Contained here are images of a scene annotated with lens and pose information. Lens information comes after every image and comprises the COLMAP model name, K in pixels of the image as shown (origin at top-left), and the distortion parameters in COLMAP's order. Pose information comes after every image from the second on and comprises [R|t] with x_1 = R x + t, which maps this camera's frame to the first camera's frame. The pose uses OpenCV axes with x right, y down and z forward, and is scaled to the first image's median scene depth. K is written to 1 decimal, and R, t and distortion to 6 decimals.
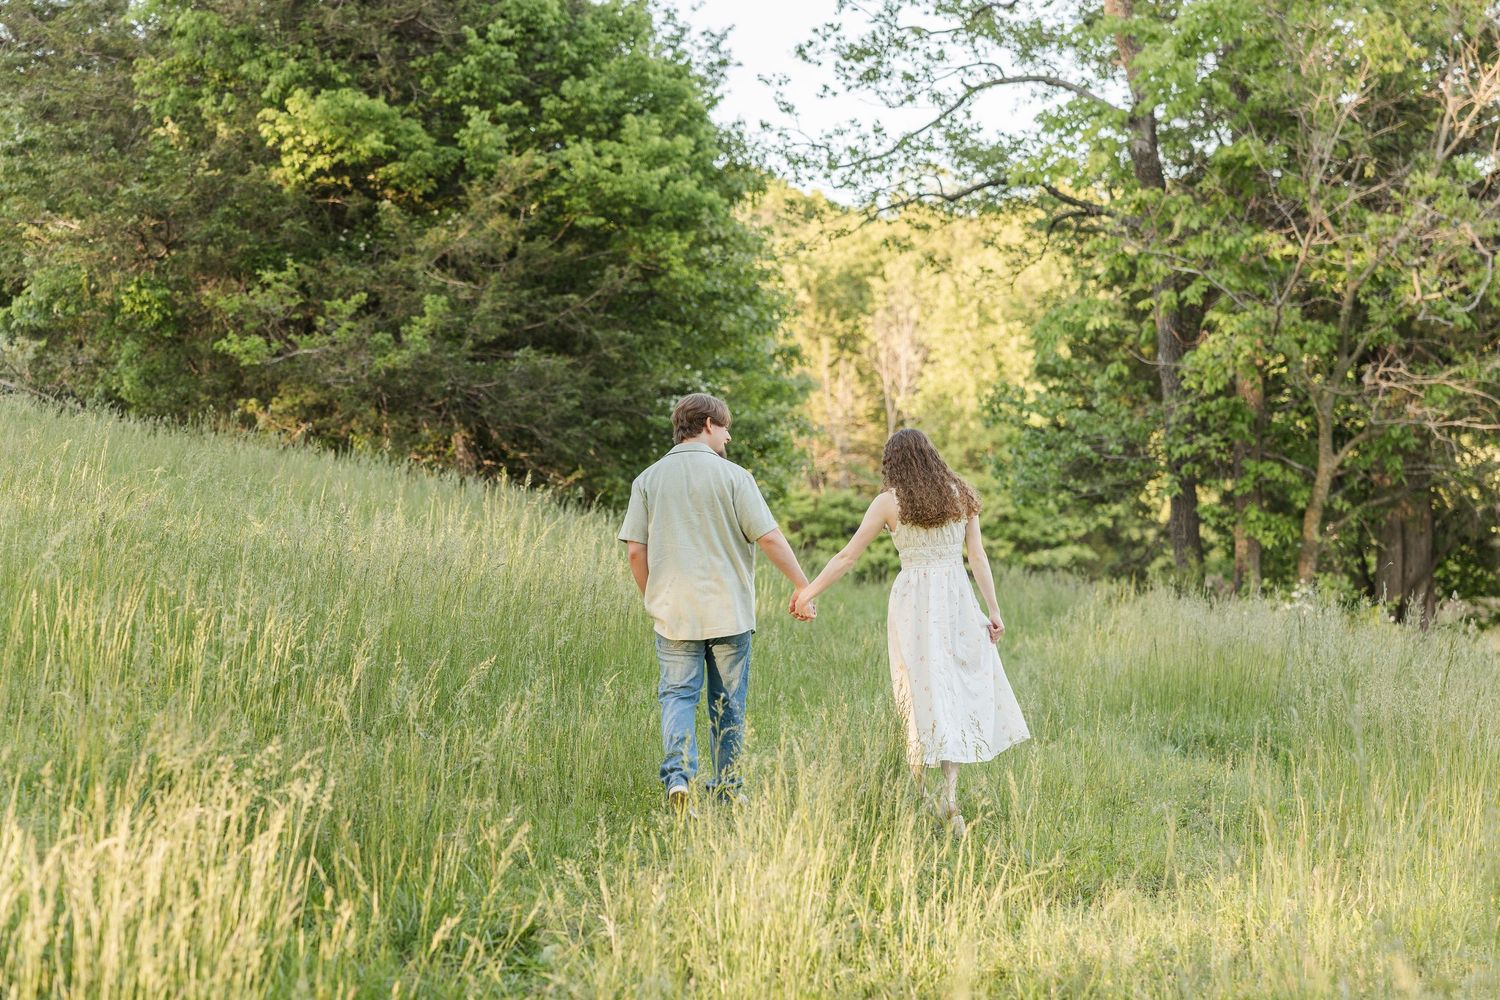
lens RADIAL K [[3015.6, 0, 749.9], [0, 3015.6, 500.0], [0, 0, 1]] dist [-0.019570, 0.000000]
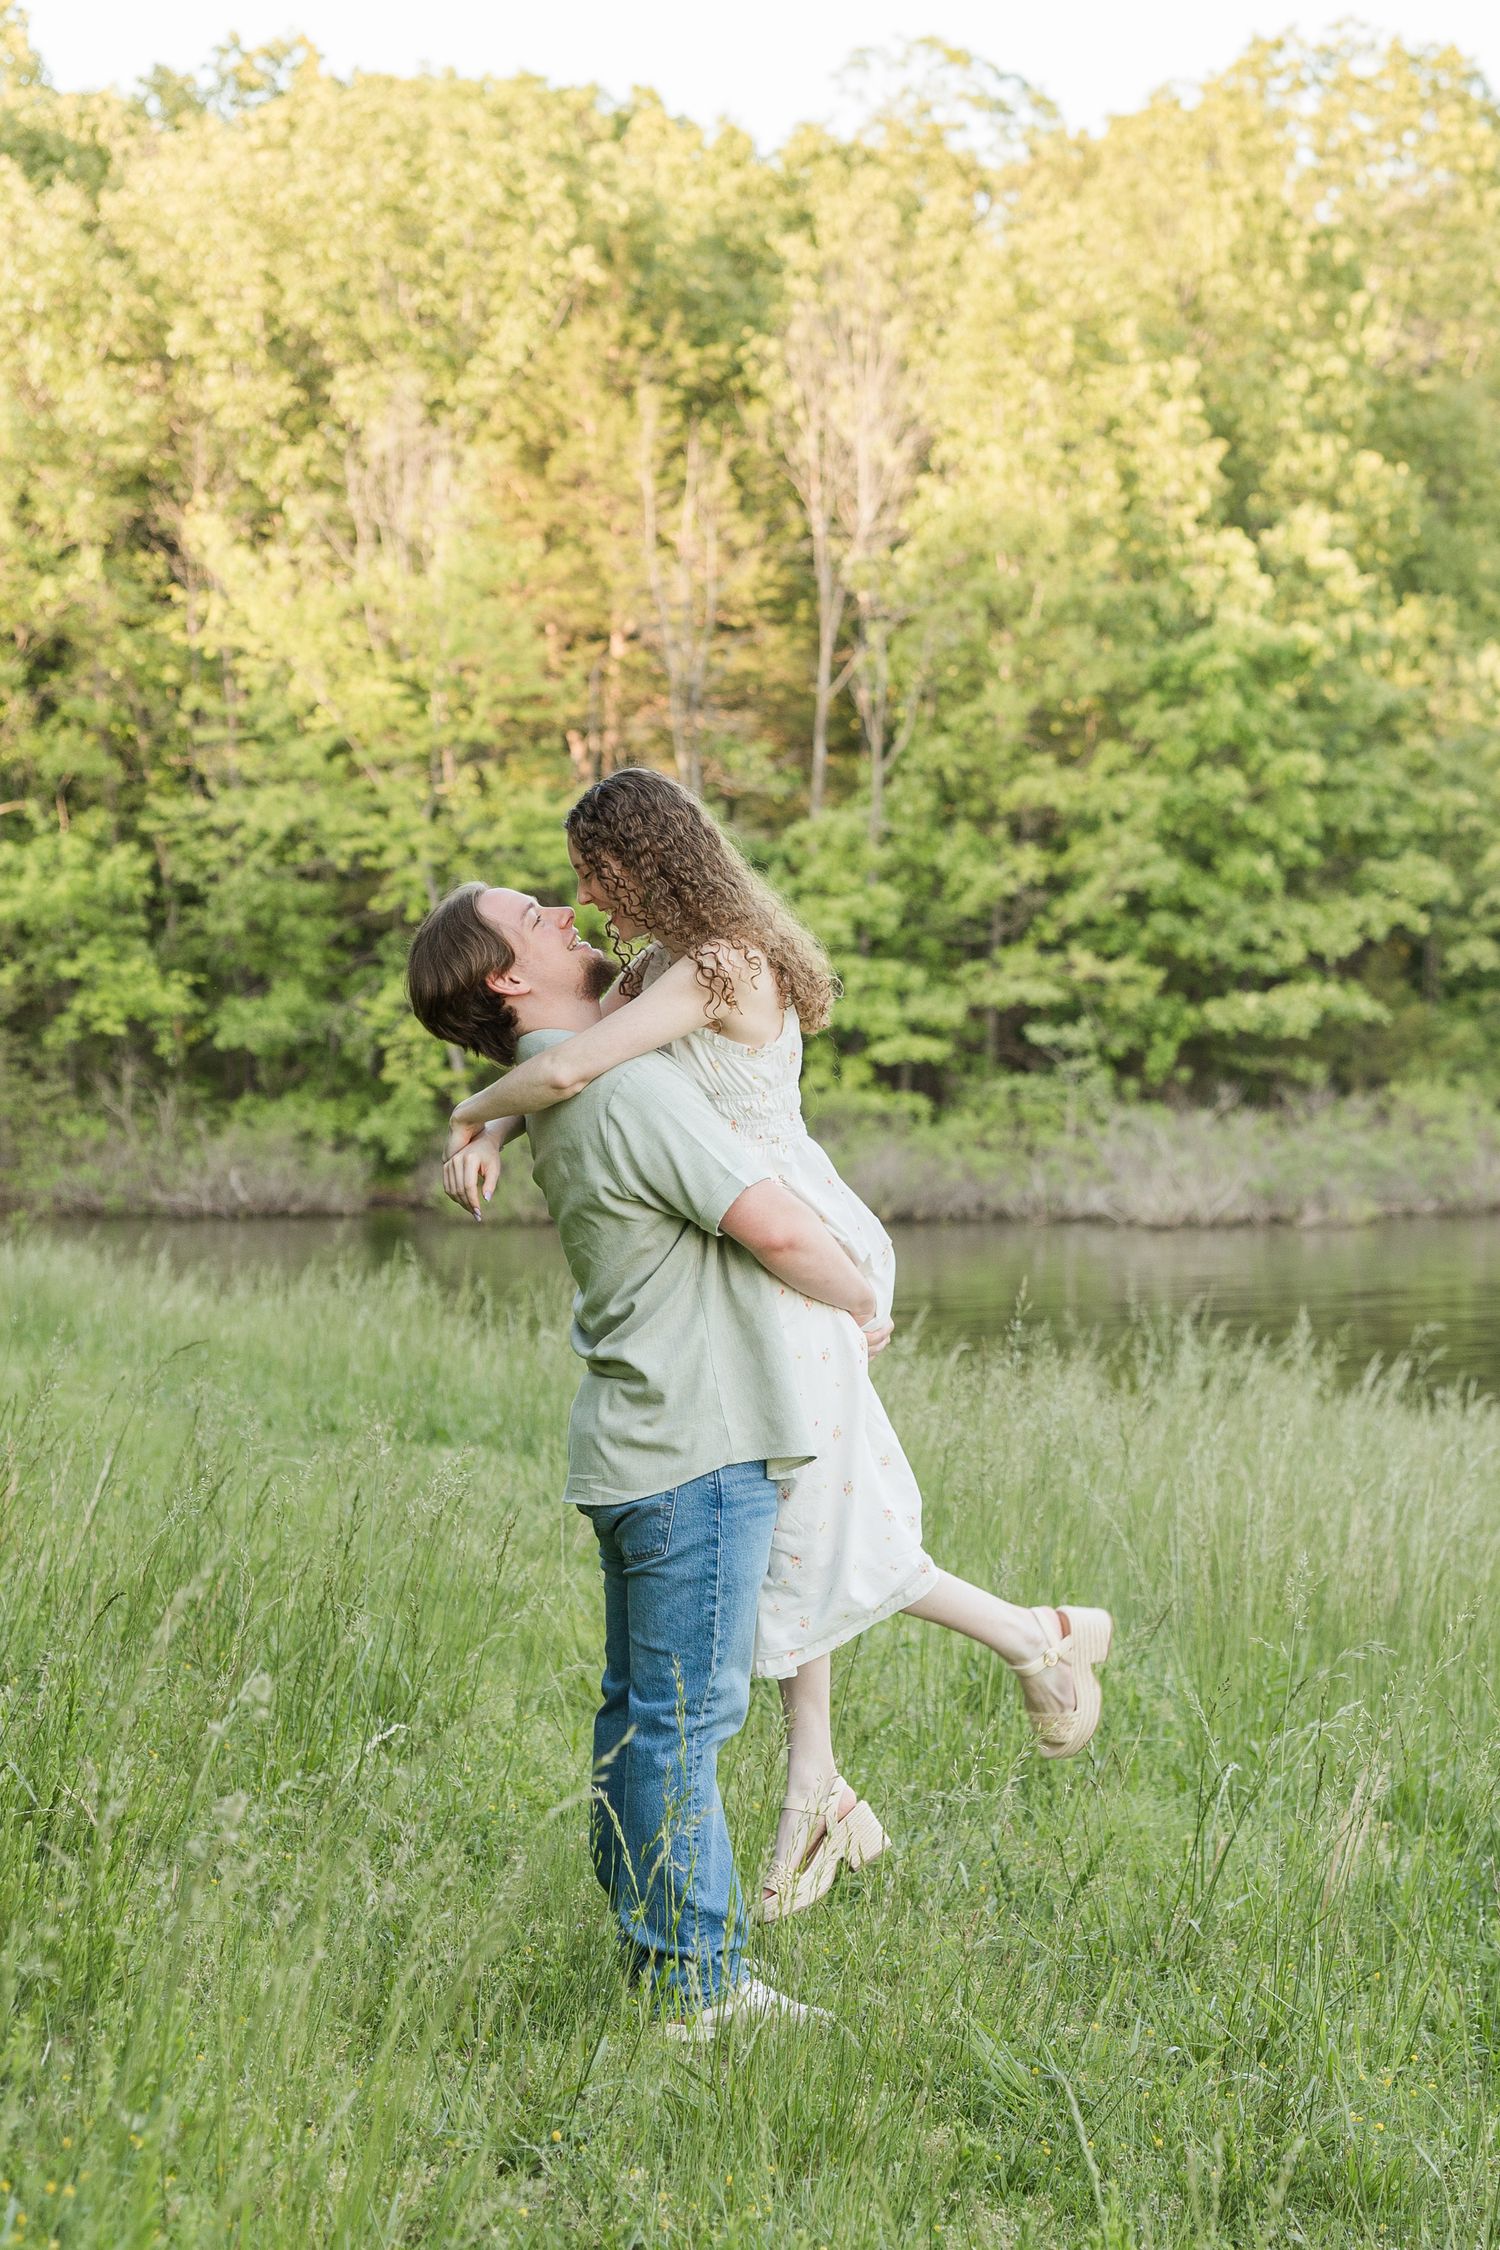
lens RADIAL K [[3363.8, 0, 749.9], [0, 3363.8, 1123.7], [0, 0, 1]] dist [0.002740, 0.000000]
pose [[0.998923, 0.023183, 0.040185, 0.023052], [-0.025468, 0.998031, 0.057316, 0.010656], [-0.038777, -0.058278, 0.997547, 0.596825]]
